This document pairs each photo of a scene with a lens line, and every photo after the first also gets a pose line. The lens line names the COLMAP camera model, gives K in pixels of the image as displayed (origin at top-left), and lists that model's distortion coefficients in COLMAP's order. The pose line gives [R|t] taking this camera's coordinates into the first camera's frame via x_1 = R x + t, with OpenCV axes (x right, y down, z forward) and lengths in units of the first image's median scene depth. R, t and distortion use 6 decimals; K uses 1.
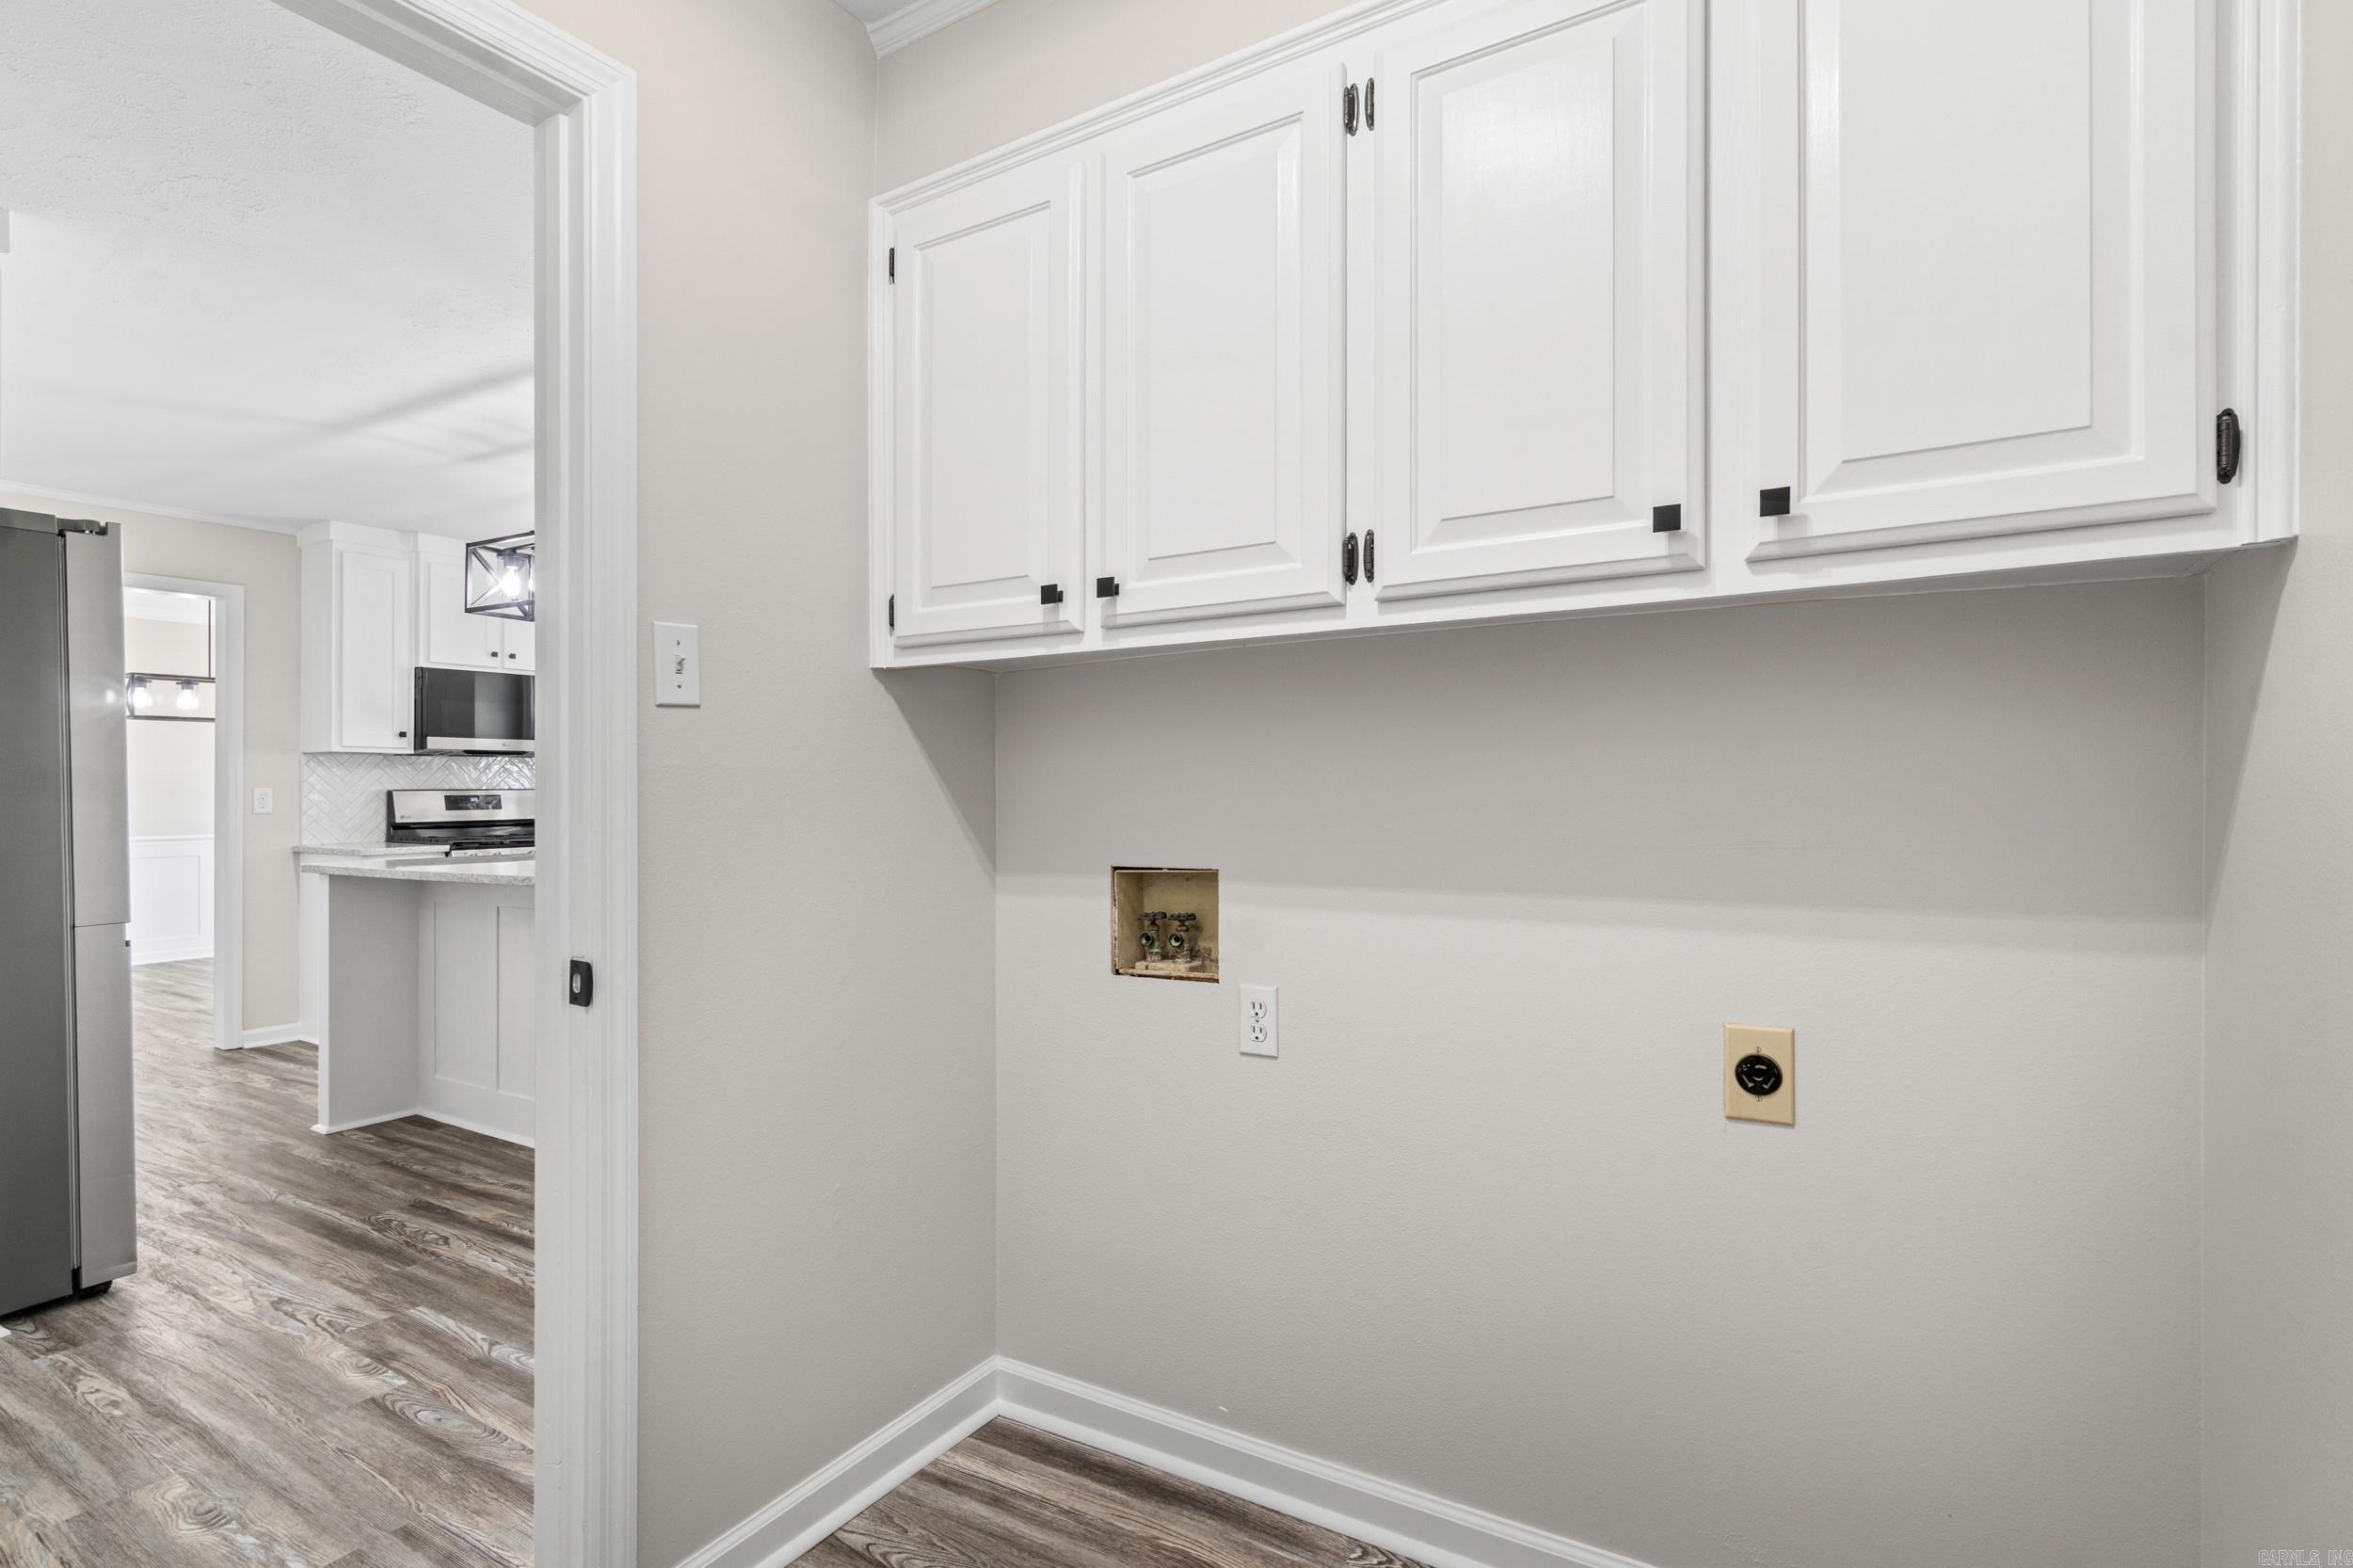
lens RADIAL K [[1135.0, 0, 1119.4], [0, 1135.0, 783.9], [0, 0, 1]] dist [-0.000126, -0.001638]
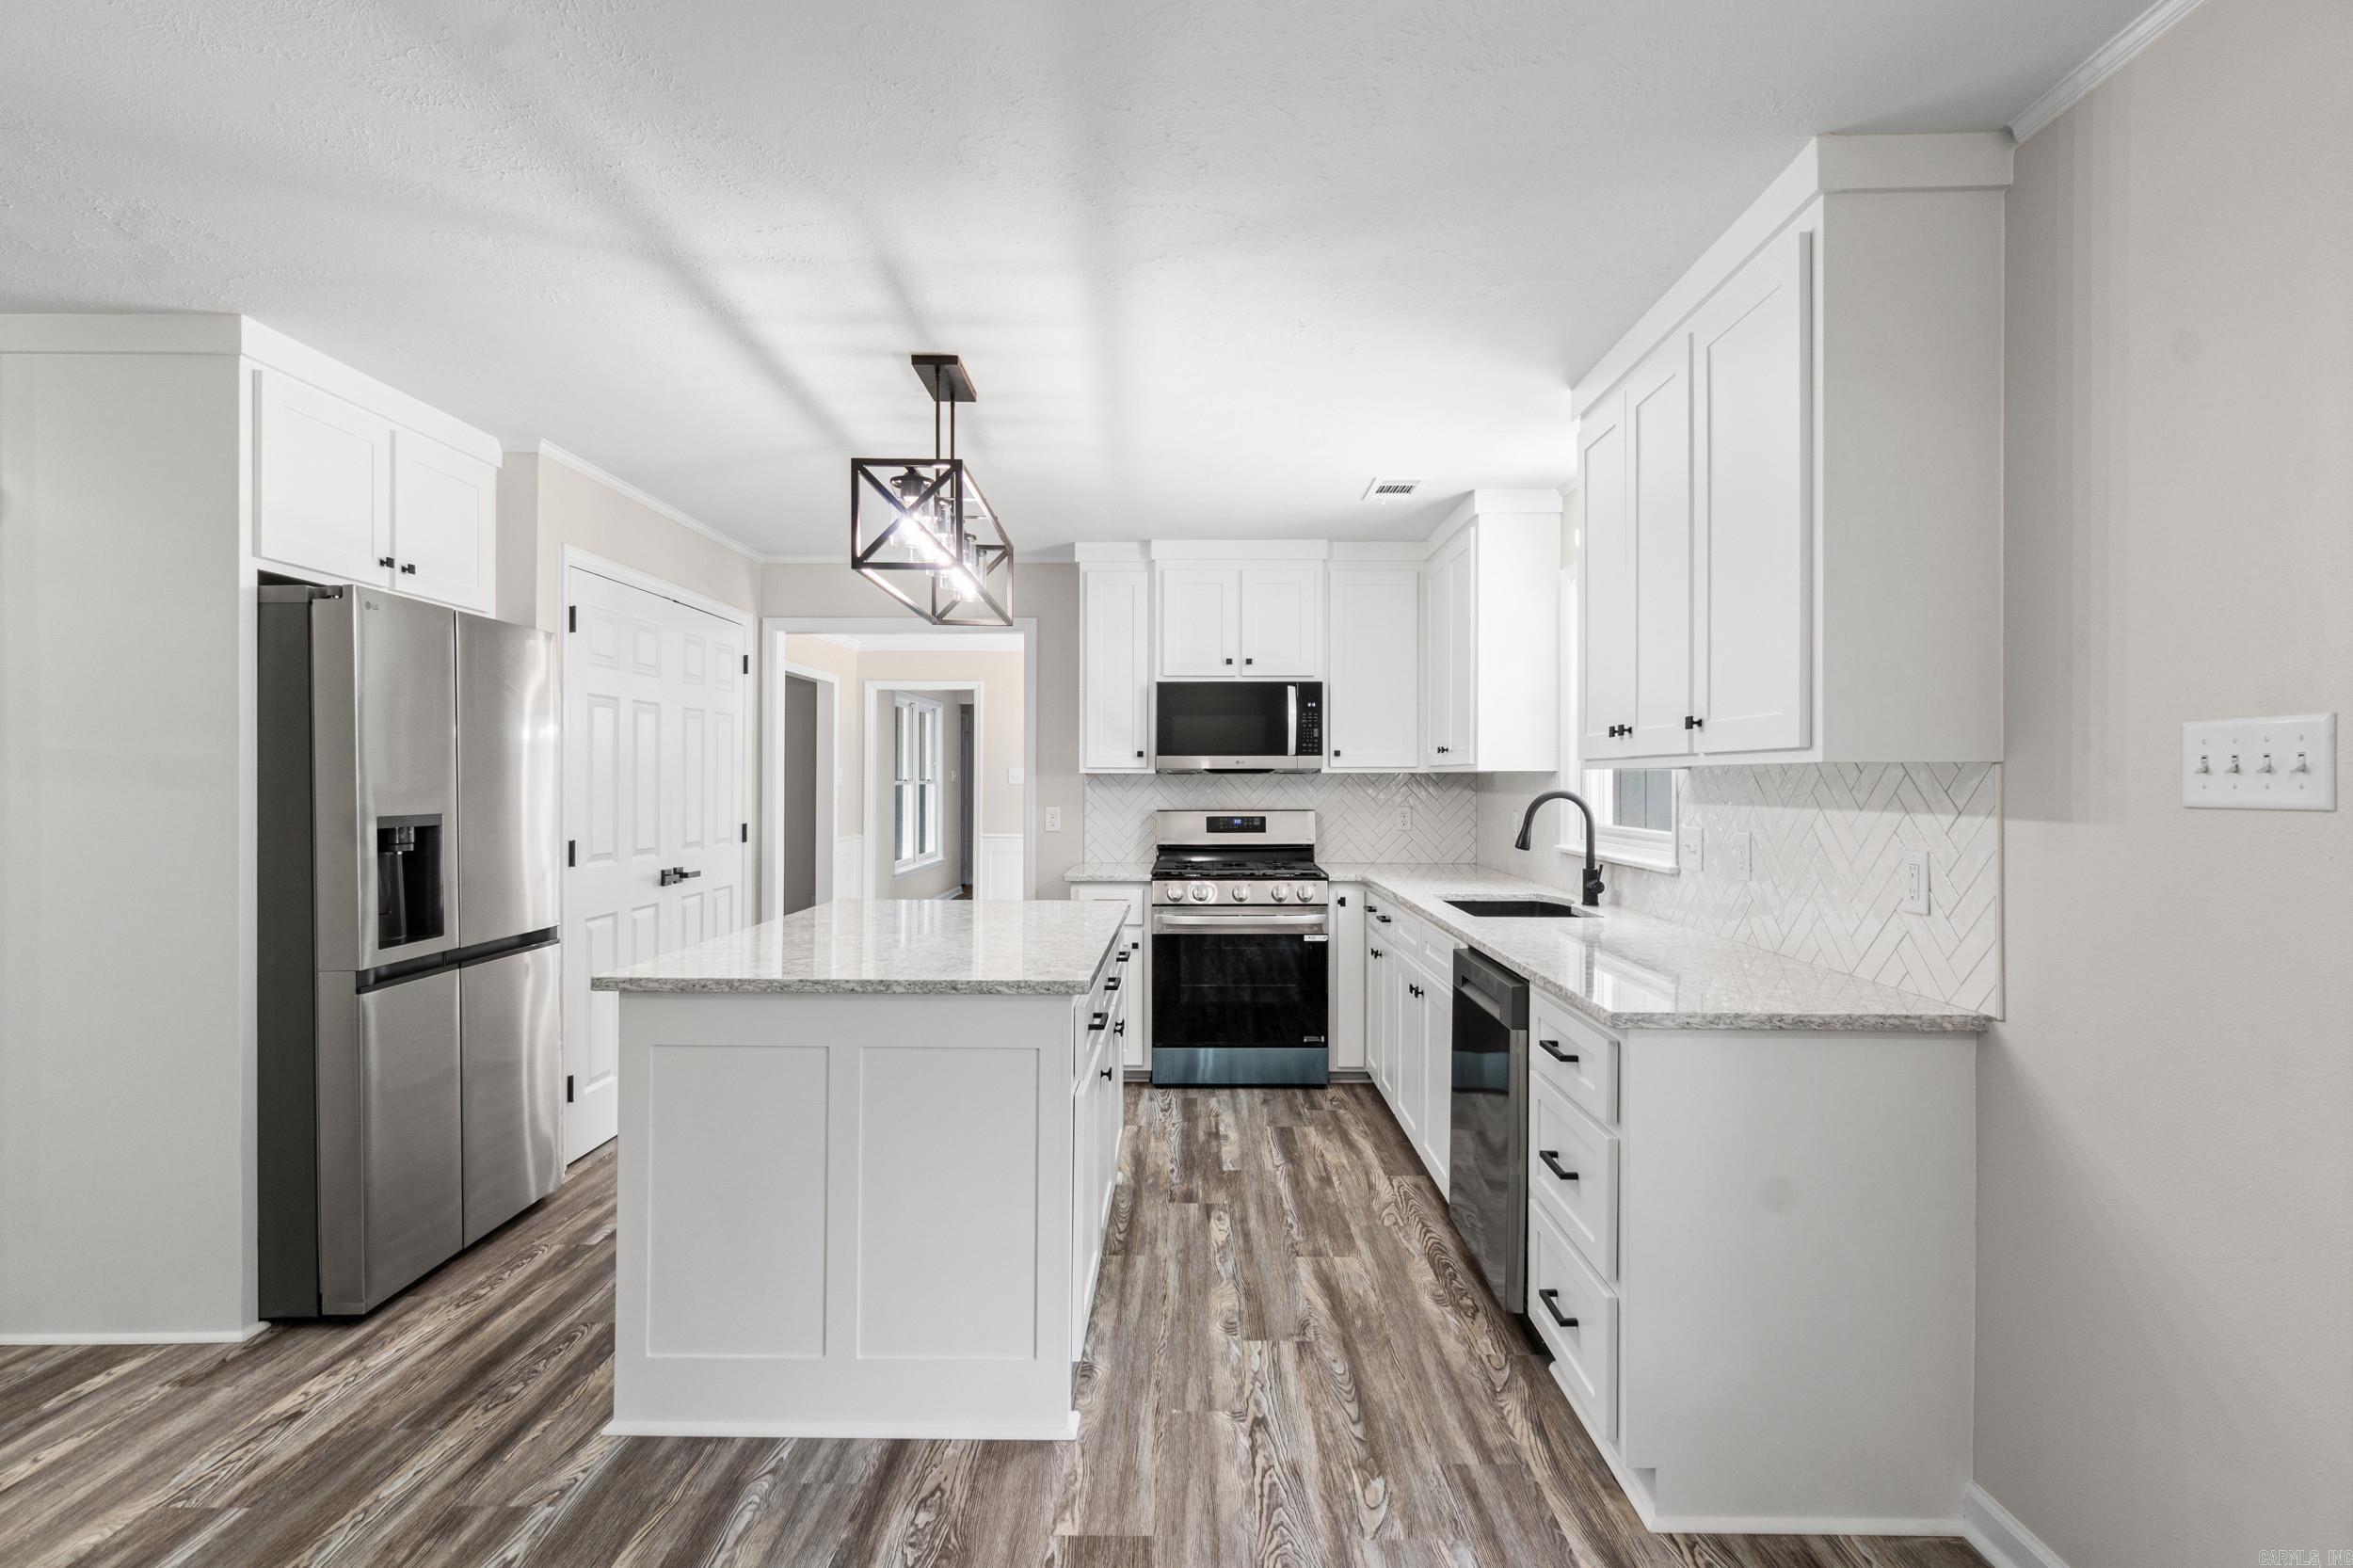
lens RADIAL K [[1135.0, 0, 1184.0], [0, 1135.0, 785.1], [0, 0, 1]] dist [-0.000126, -0.001638]
pose [[0.548760, 0.008792, -0.835934, 0.327906], [-0.000196, 0.999946, 0.010388, -0.048381], [0.835980, -0.005537, 0.548732, 0.884257]]
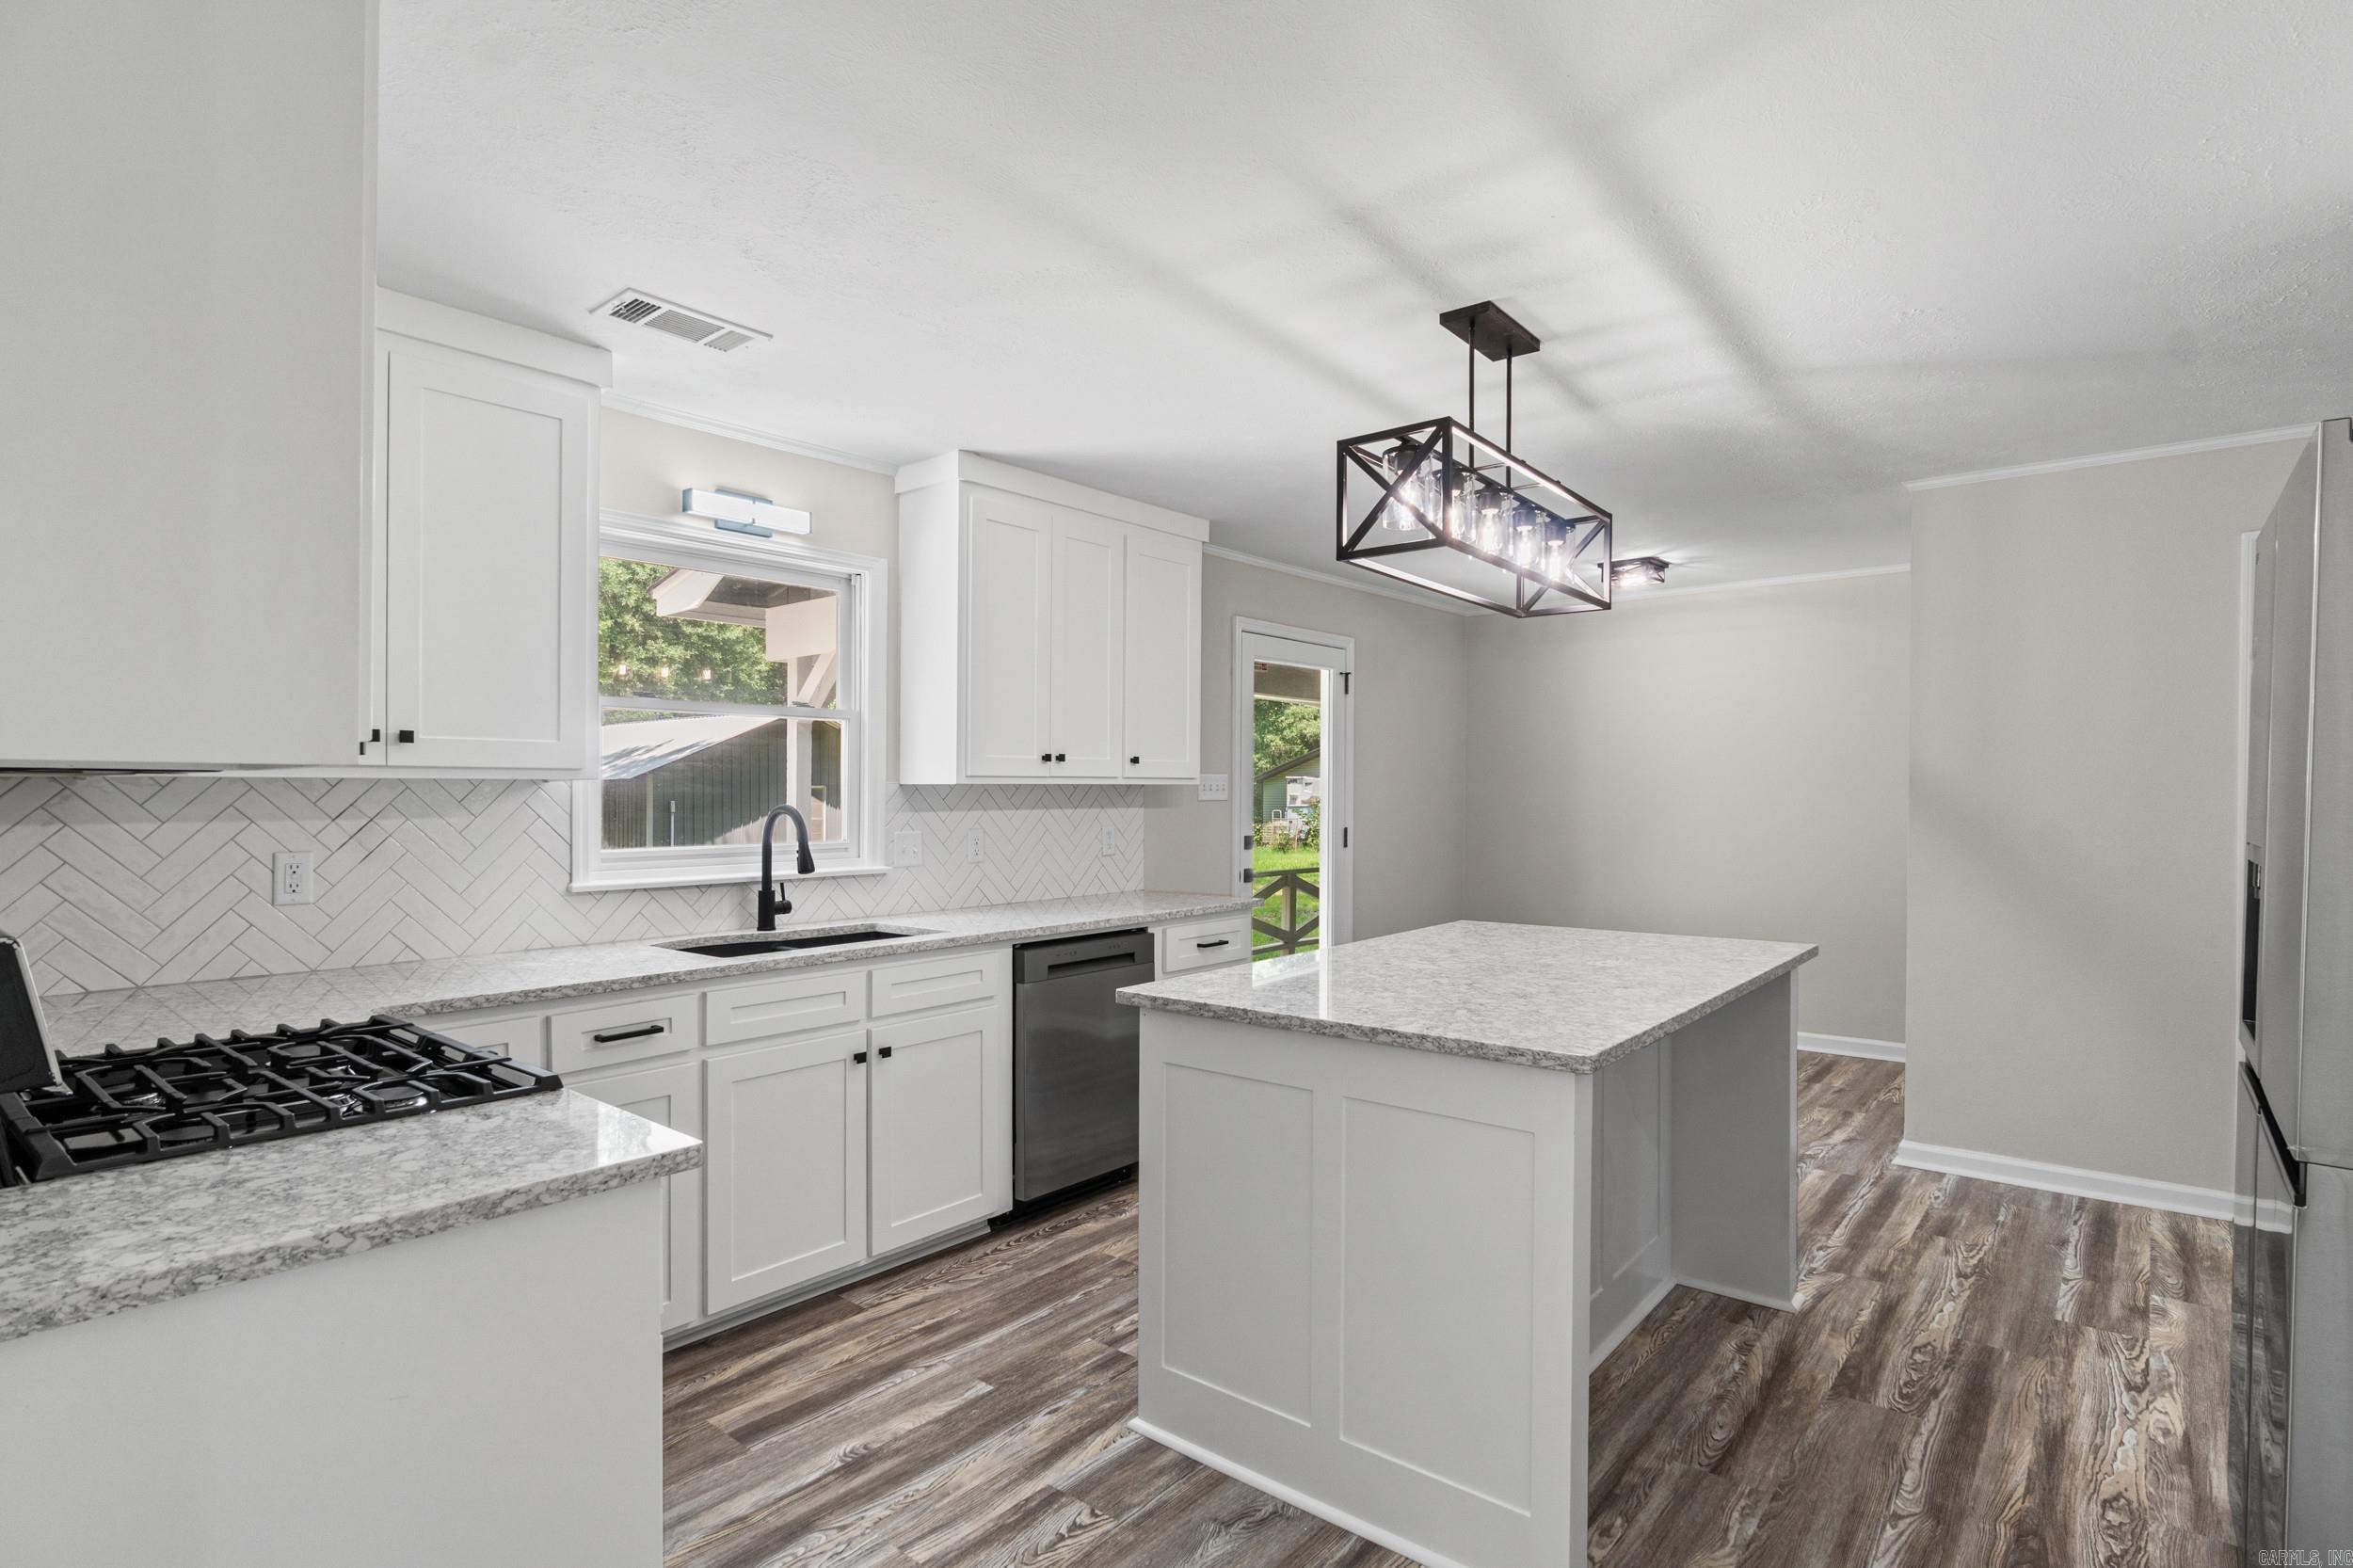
lens RADIAL K [[1202.9, 0, 1150.8], [0, 1202.9, 801.2], [0, 0, 1]] dist [0.001242, 0.001140]
pose [[0.122425, -0.002808, 0.992474, -1.505189], [-0.005091, 0.999981, 0.003457, -0.038664], [-0.992465, -0.005476, 0.122408, 1.379017]]
